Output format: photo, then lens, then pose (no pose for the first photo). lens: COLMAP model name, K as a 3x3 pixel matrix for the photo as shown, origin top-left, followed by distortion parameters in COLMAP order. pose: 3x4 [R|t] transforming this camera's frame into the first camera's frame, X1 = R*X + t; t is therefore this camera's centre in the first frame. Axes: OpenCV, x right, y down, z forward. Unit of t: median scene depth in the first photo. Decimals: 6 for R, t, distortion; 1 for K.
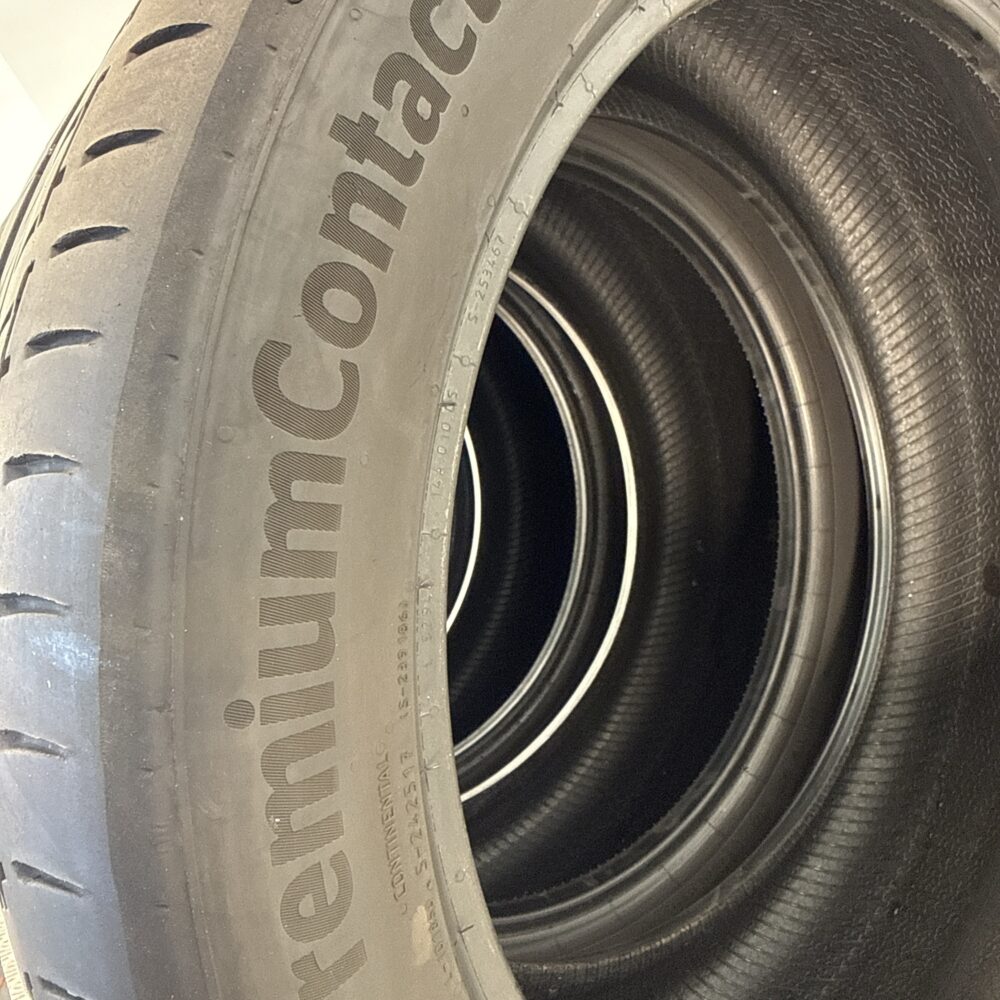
lens RADIAL K [[969.5, 0, 500.0], [0, 969.5, 500.0], [0, 0, 1]] dist [0.002977, -0.009186]
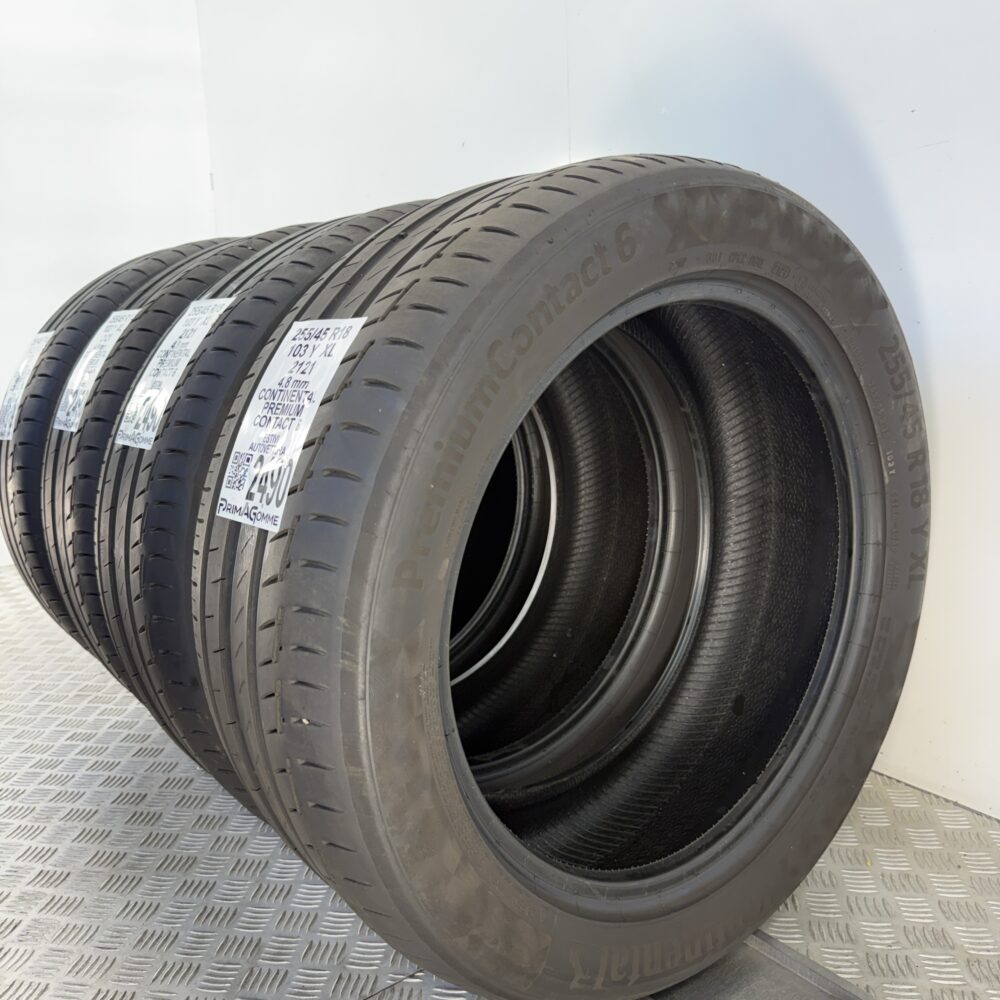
lens RADIAL K [[883.7, 0, 499.5], [0, 883.7, 504.4], [0, 0, 1]] dist [0.185611, -0.446898]
pose [[0.906535, 0.419240, 0.049326, -0.039286], [-0.407063, 0.899129, -0.160832, 0.180855], [-0.111778, 0.125721, 0.985748, -0.403853]]
